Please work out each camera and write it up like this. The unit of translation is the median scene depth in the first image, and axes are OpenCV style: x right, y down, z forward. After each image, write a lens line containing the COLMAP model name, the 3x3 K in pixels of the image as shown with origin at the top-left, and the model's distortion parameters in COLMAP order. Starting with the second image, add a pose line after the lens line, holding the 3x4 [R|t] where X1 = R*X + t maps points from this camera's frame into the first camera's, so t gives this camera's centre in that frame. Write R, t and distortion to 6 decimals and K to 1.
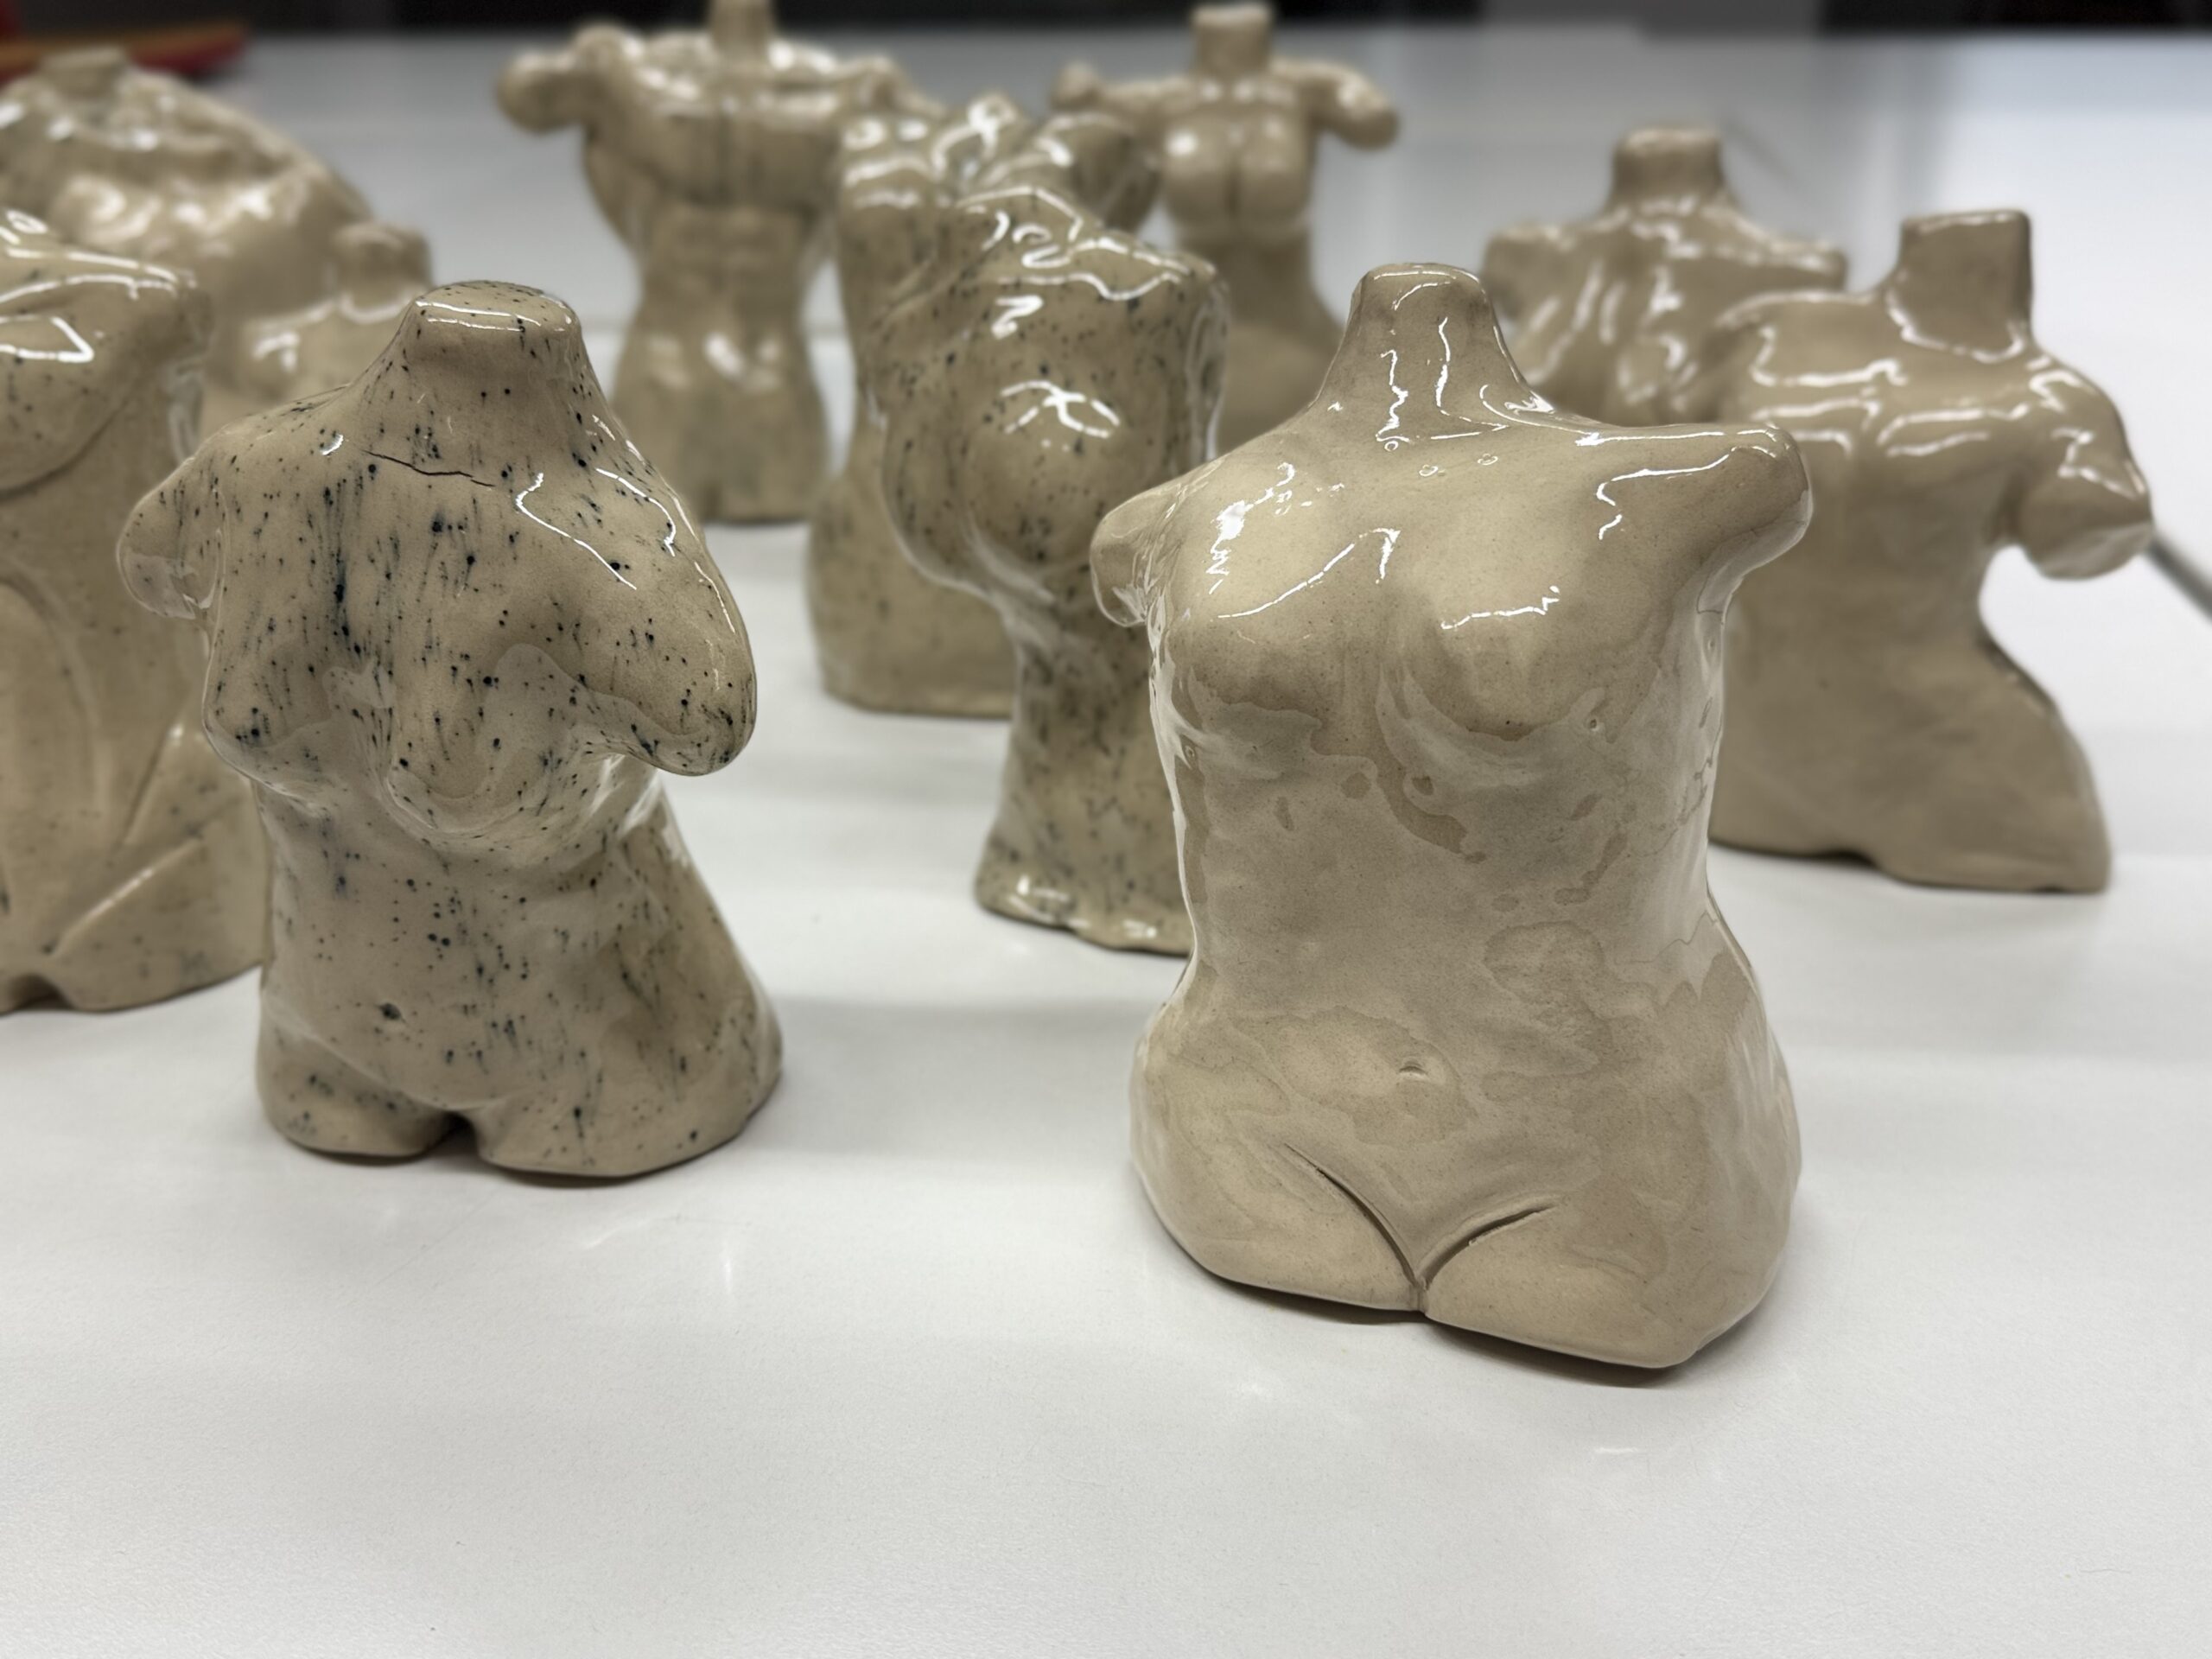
lens RADIAL K [[2207.0, 0, 1106.0], [0, 2207.0, 829.5], [0, 0, 1]] dist [0.215751, -0.572313]
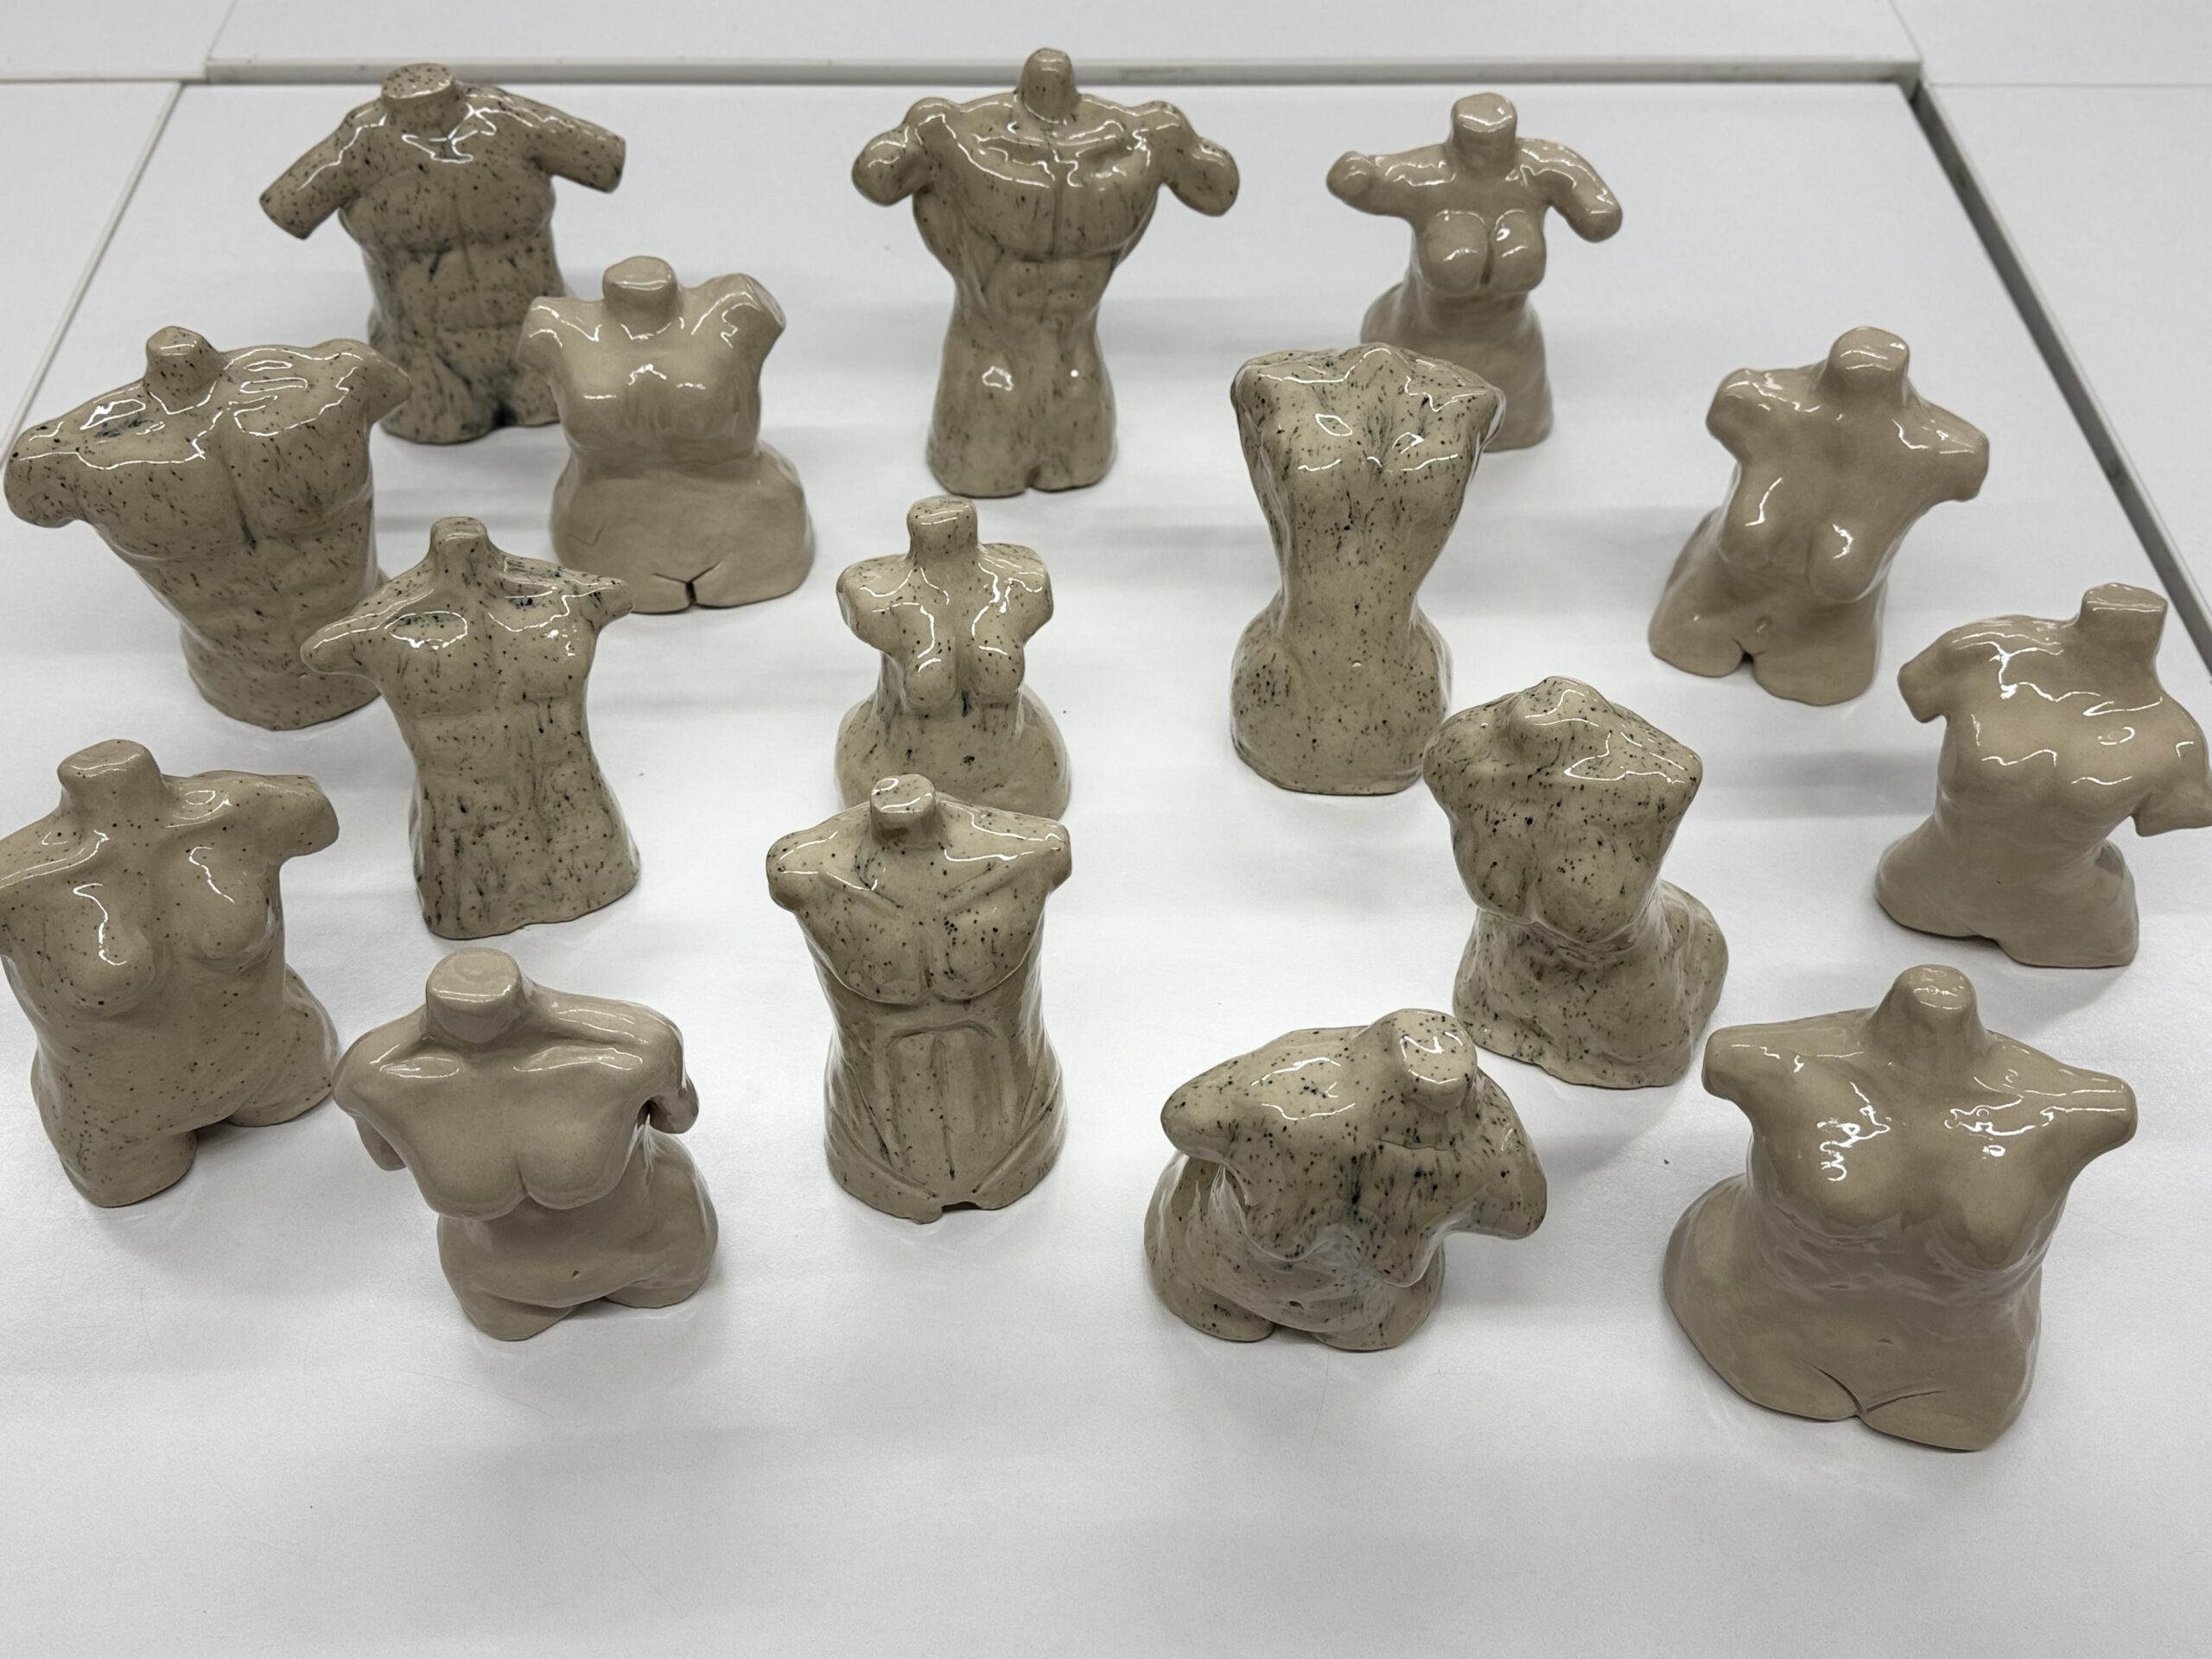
lens RADIAL K [[2207.0, 0, 1106.0], [0, 2207.0, 829.5], [0, 0, 1]] dist [0.215751, -0.572313]
pose [[0.986580, -0.094408, 0.133221, -0.660458], [0.030429, 0.907914, 0.418050, -1.001671], [-0.160421, -0.408386, 0.898602, -0.418406]]
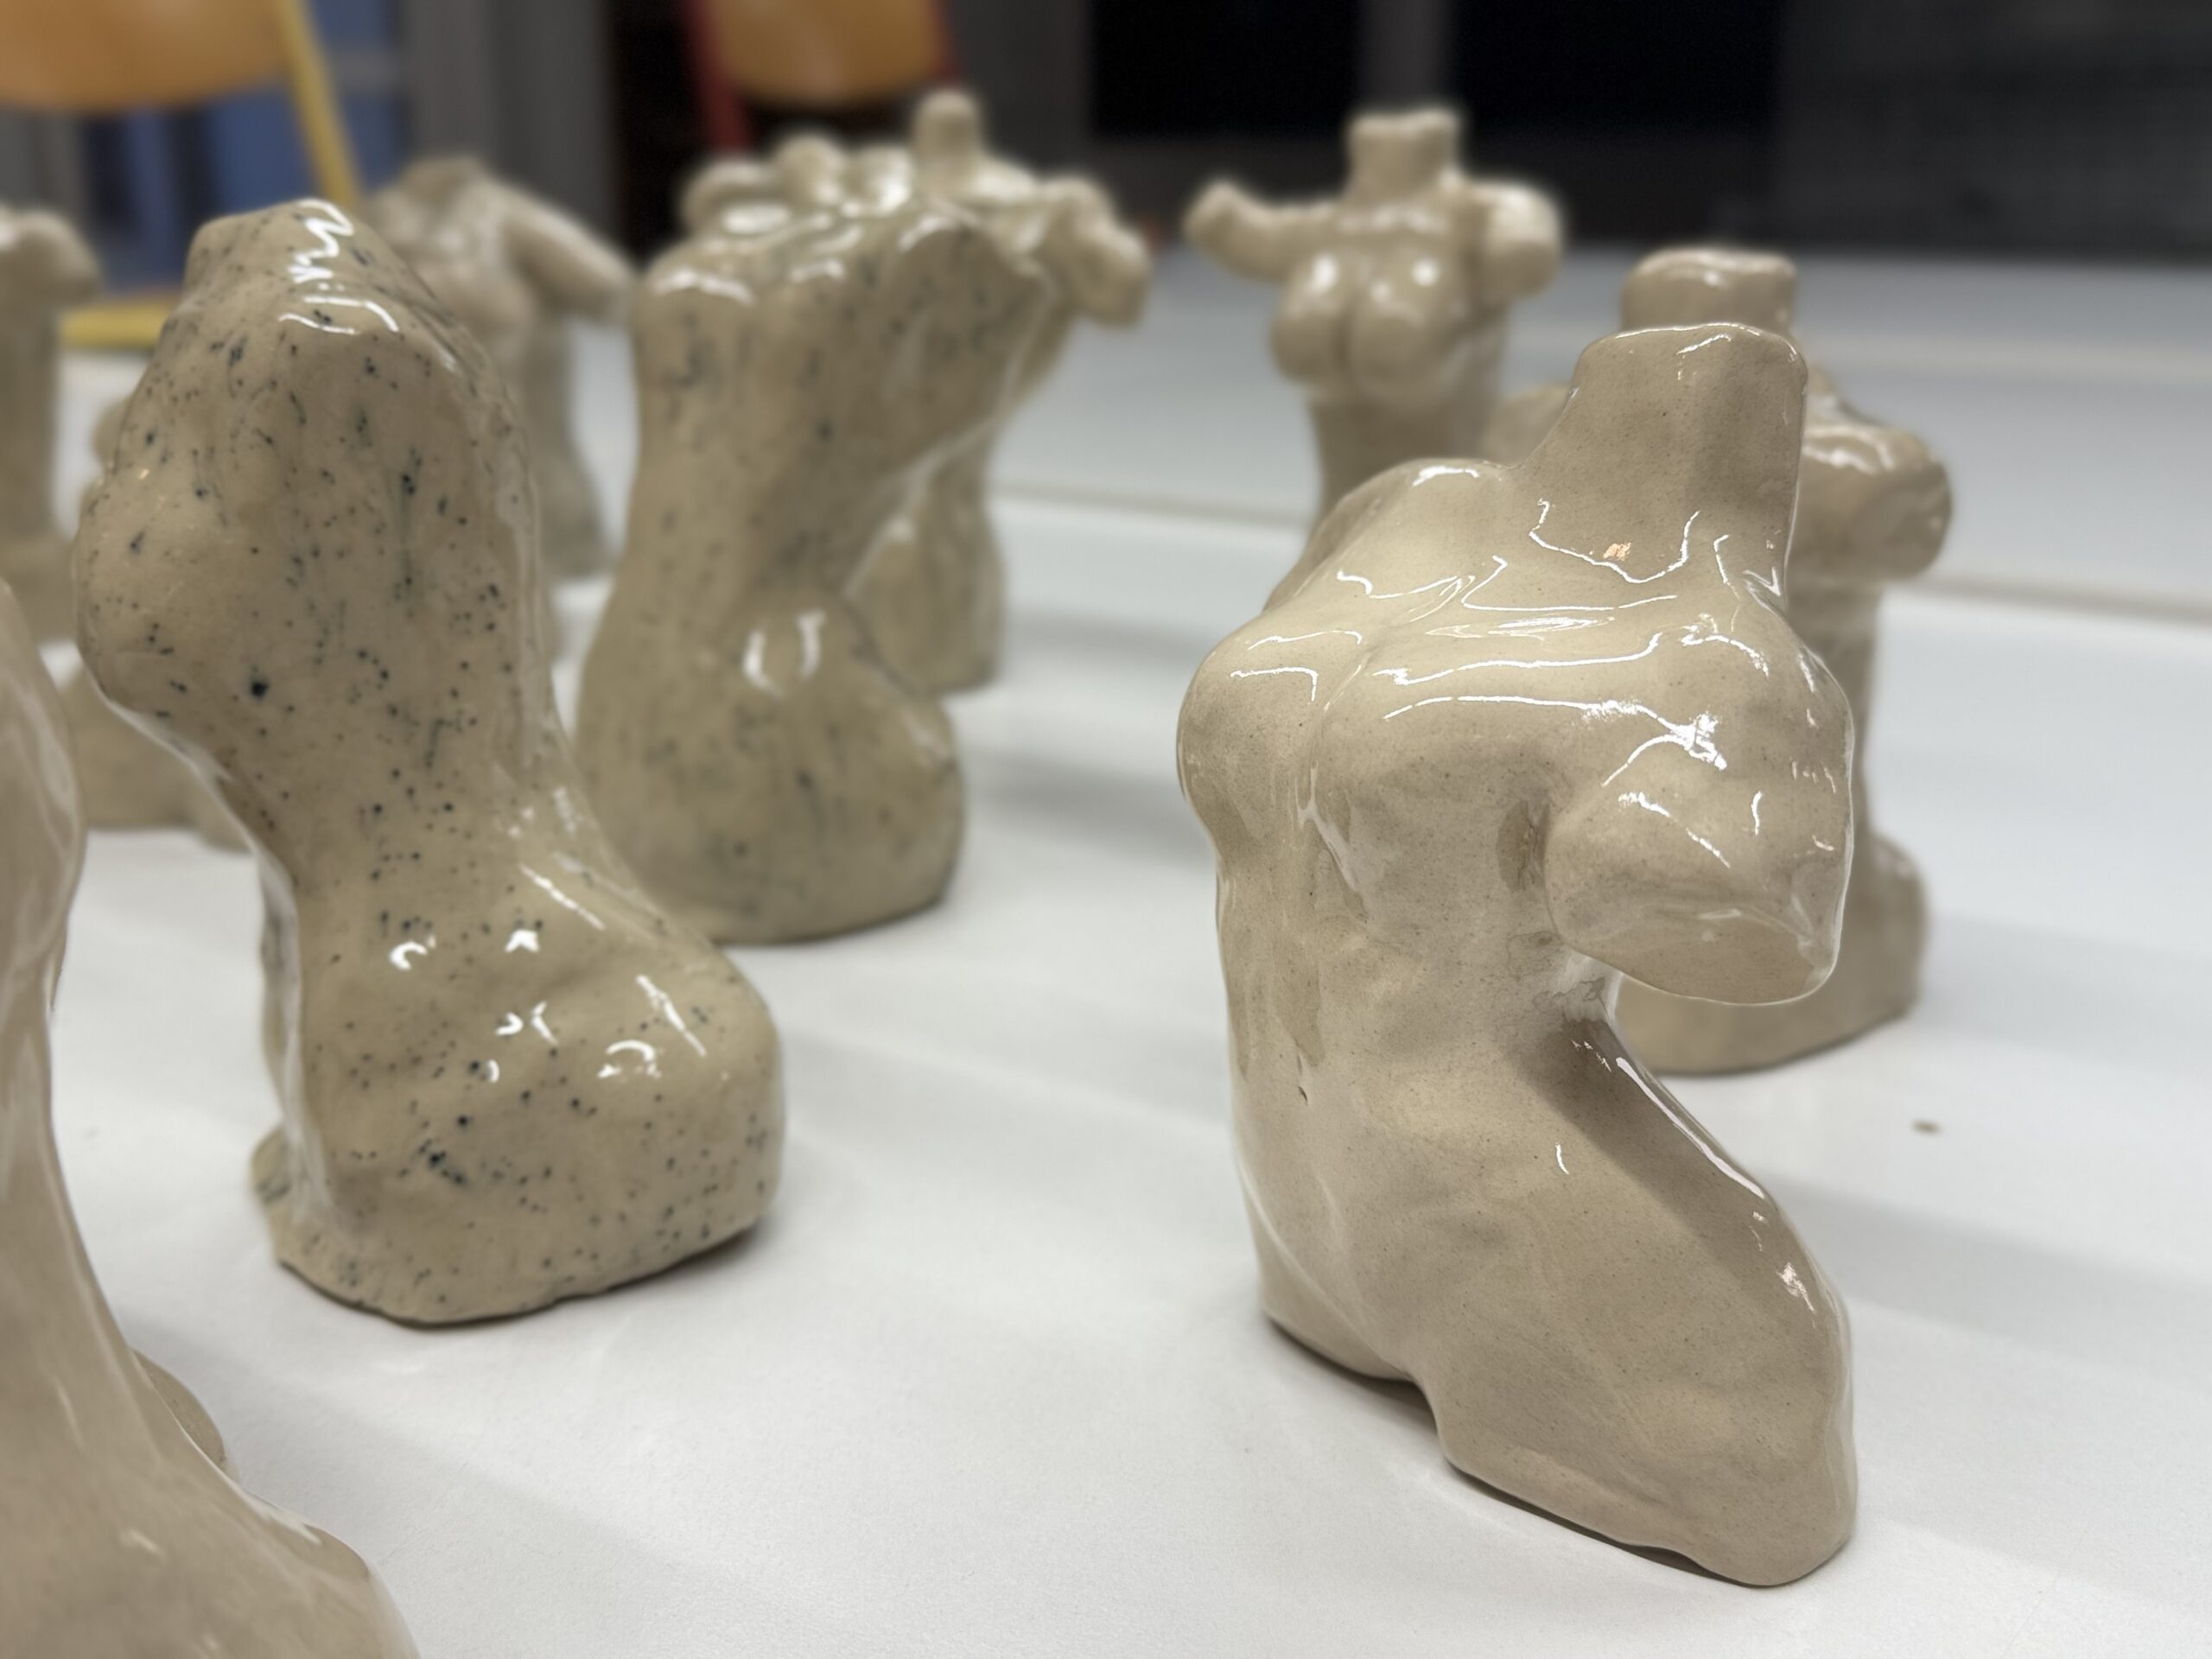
lens RADIAL K [[2207.0, 0, 1106.0], [0, 2207.0, 829.5], [0, 0, 1]] dist [0.215751, -0.572313]
pose [[0.882321, 0.147754, -0.446853, 0.662209], [-0.193957, 0.979223, -0.059187, -0.111311], [0.428824, 0.138892, 0.892647, 0.559814]]
